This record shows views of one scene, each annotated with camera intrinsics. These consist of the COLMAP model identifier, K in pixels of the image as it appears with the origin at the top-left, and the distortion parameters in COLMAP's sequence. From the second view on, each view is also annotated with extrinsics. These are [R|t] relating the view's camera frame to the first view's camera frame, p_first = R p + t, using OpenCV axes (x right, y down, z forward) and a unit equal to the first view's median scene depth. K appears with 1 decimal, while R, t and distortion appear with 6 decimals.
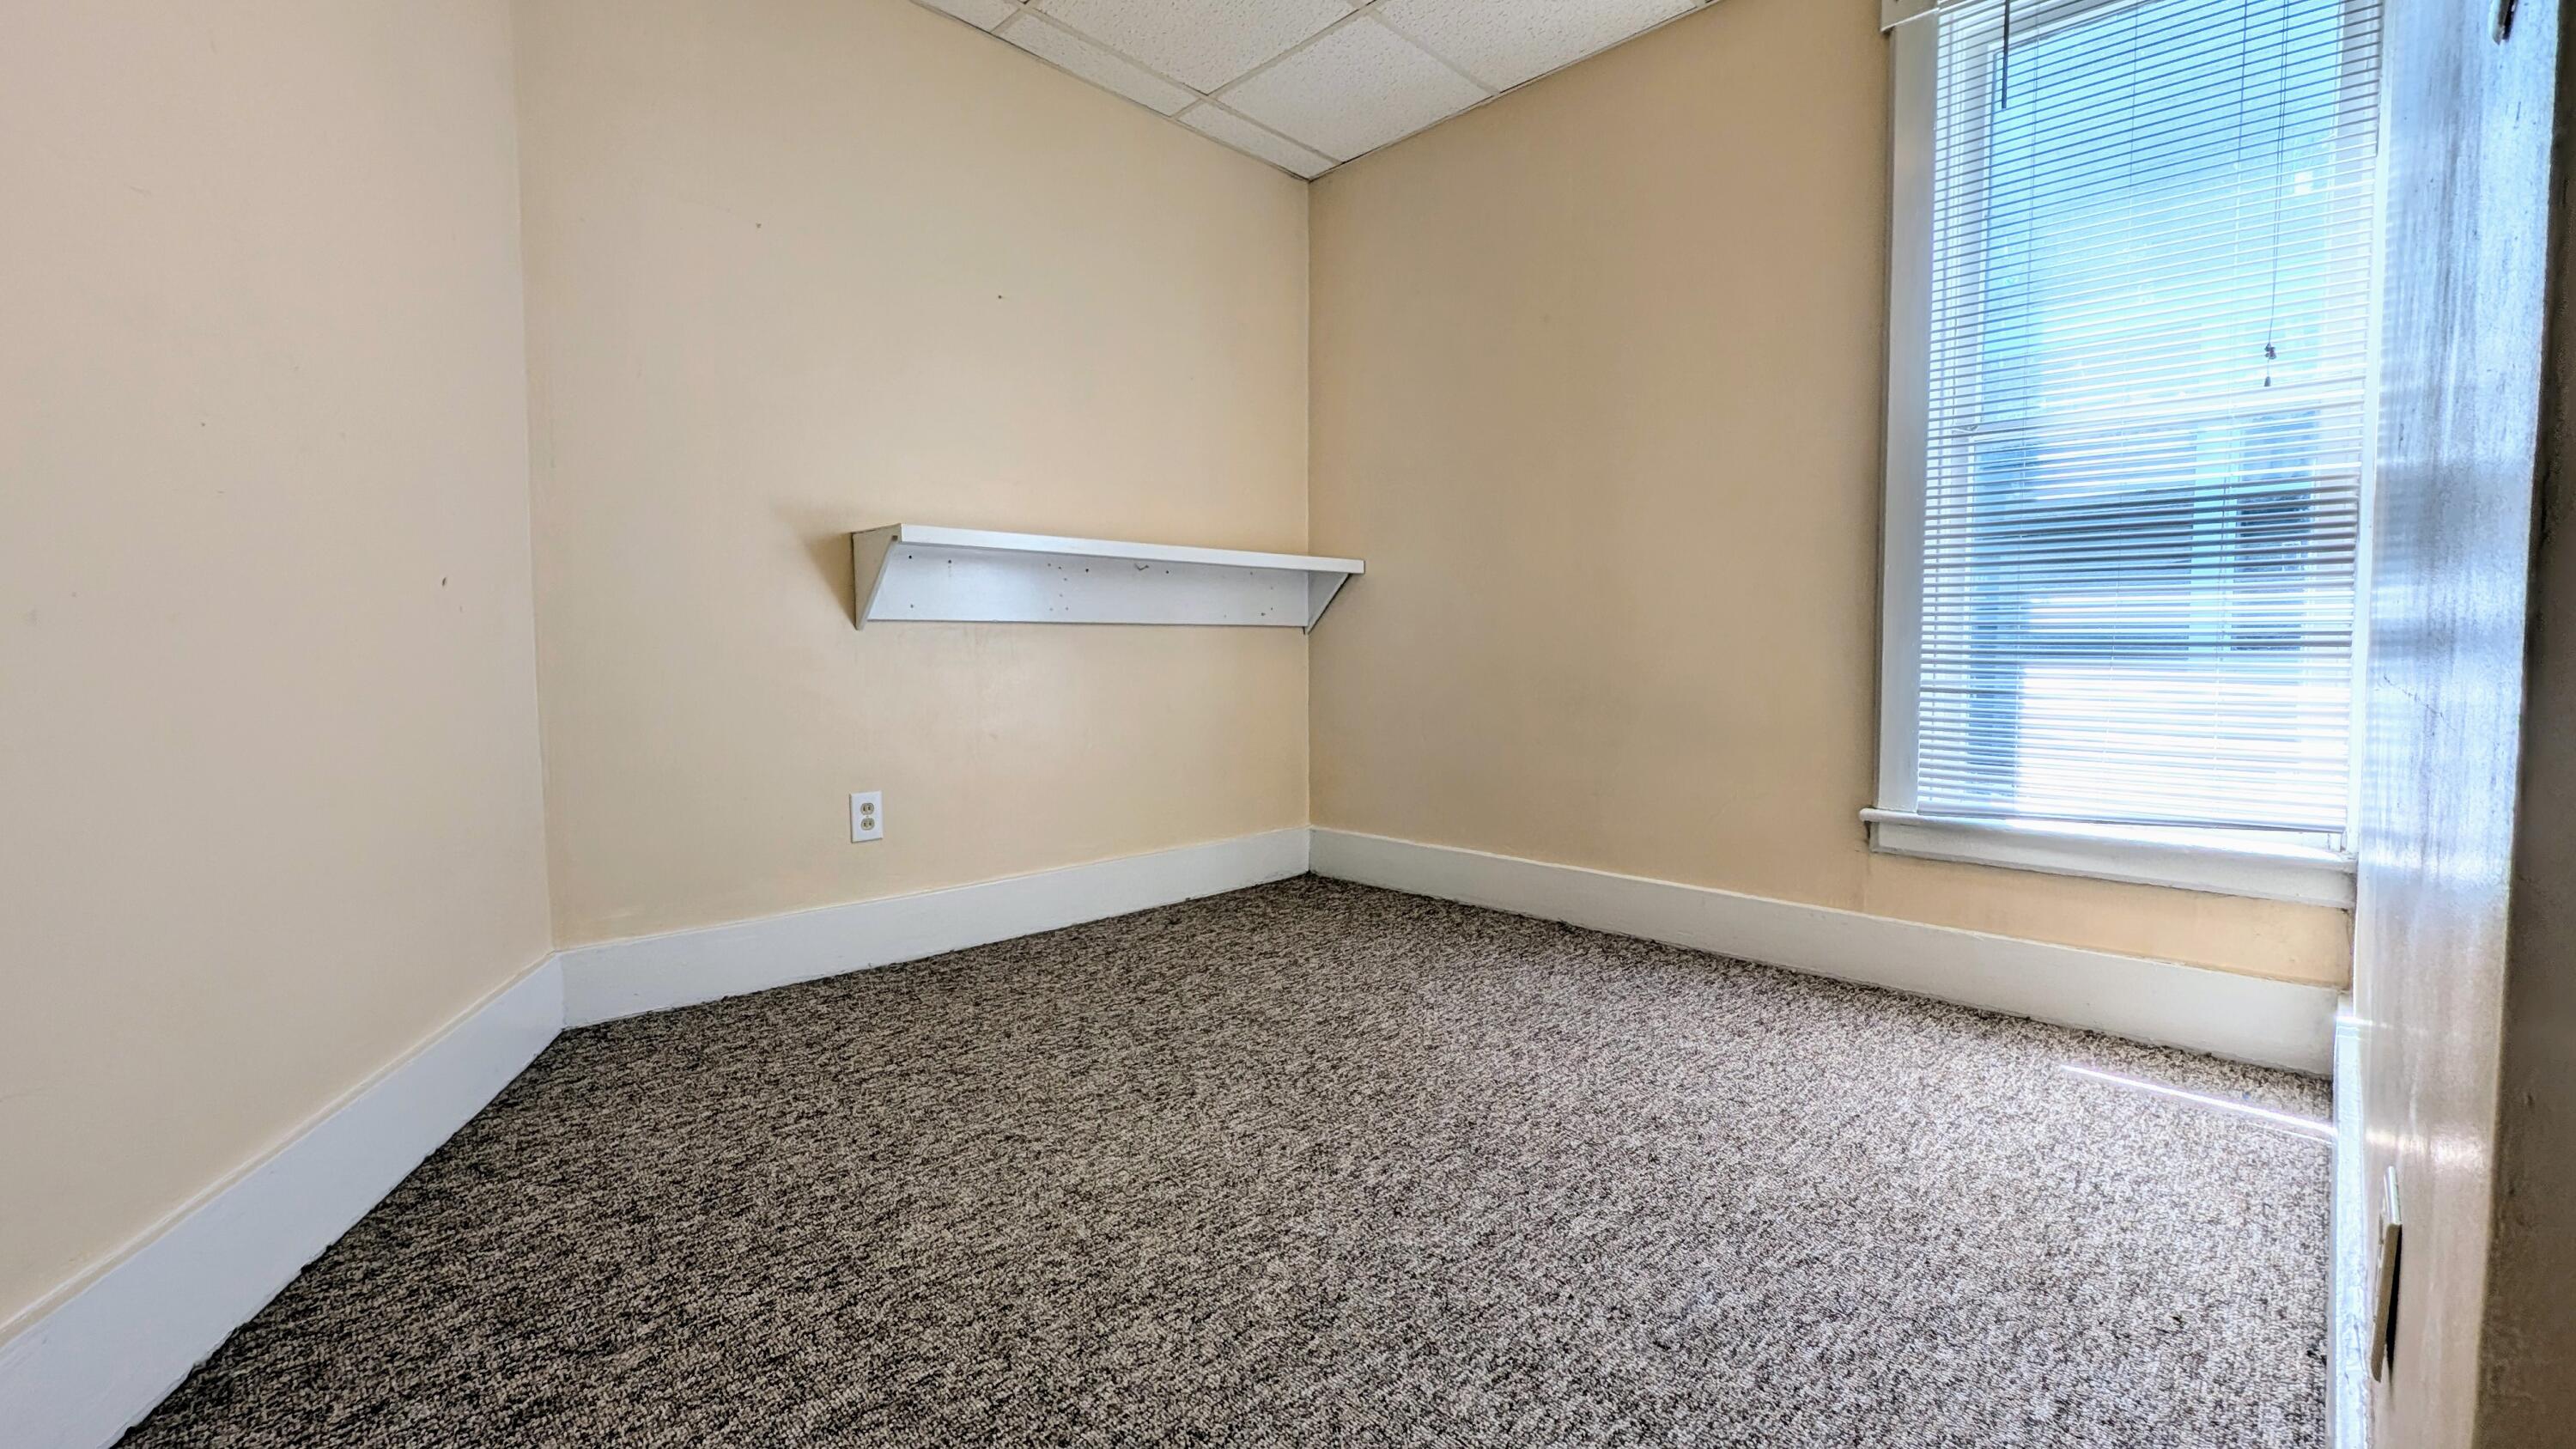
lens RADIAL K [[1050.2, 0, 1287.8], [0, 1050.2, 725.3], [0, 0, 1]] dist [-0.001463, -0.000720]
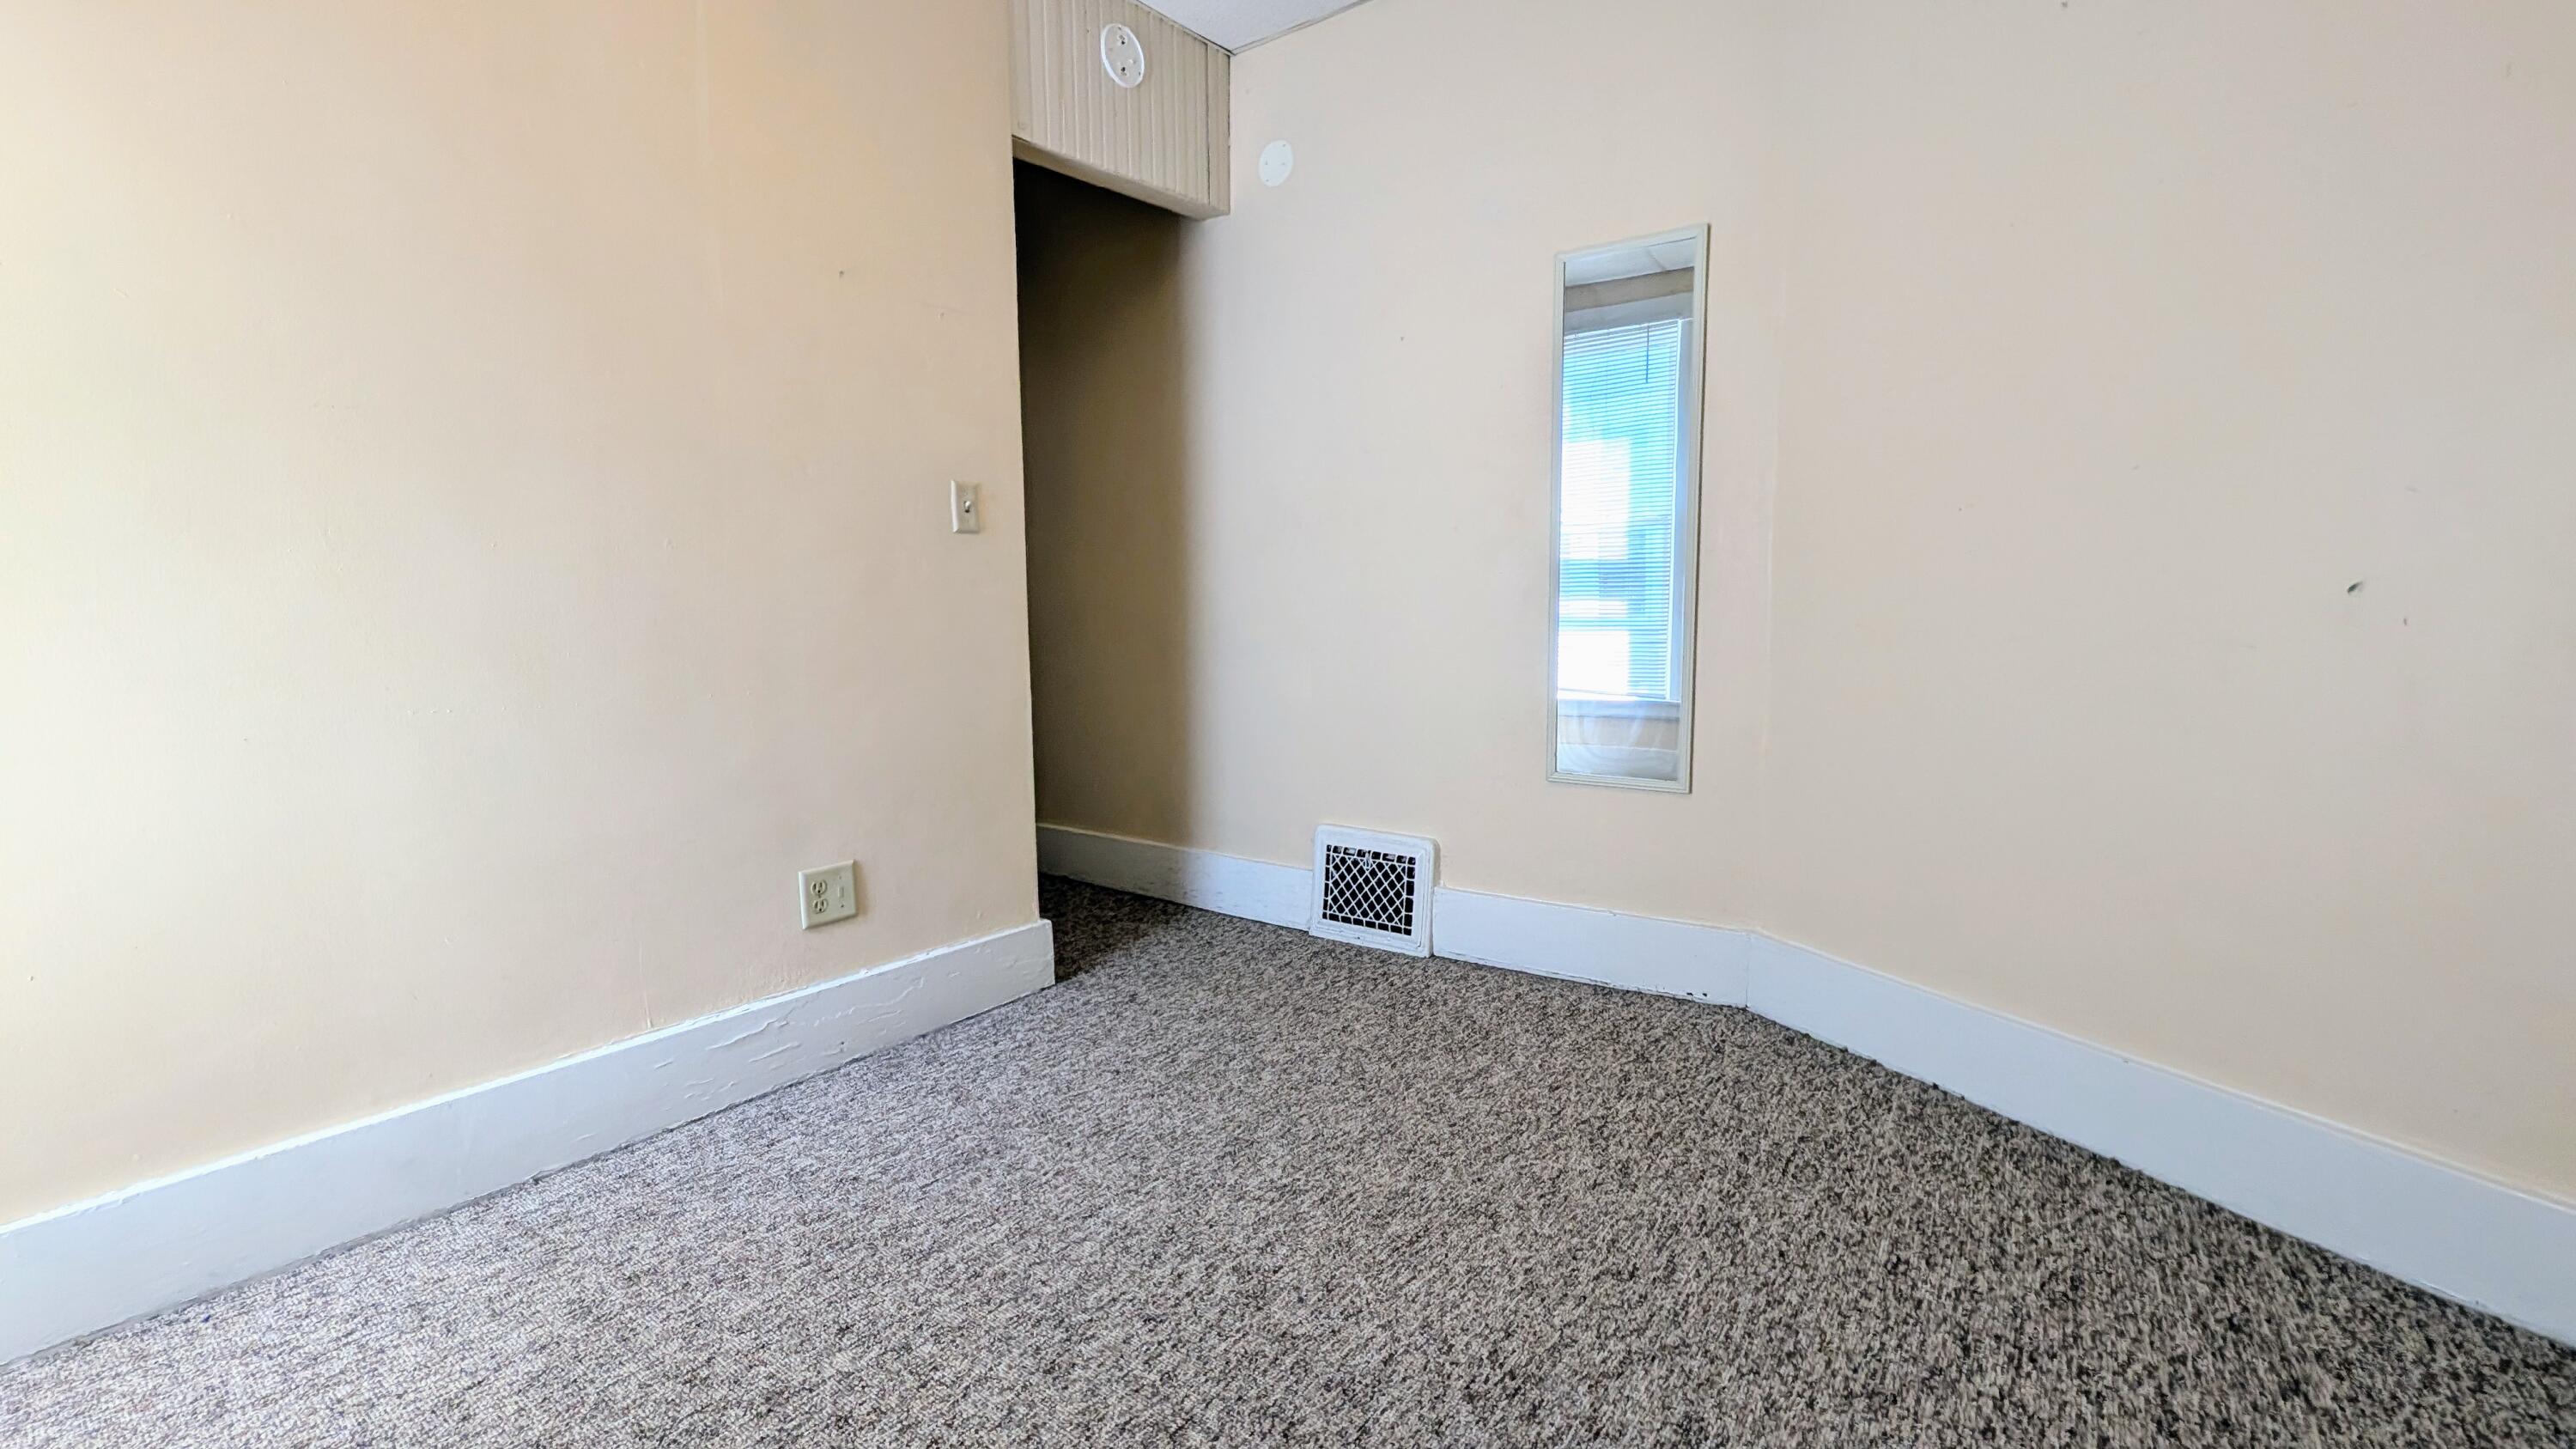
lens RADIAL K [[1050.2, 0, 1287.8], [0, 1050.2, 722.1], [0, 0, 1]] dist [-0.001463, -0.000720]
pose [[-0.989339, 0.029032, -0.142707, 0.122810], [0.003234, 0.984065, 0.177777, -0.208220], [0.145594, 0.175420, -0.973668, 1.923052]]
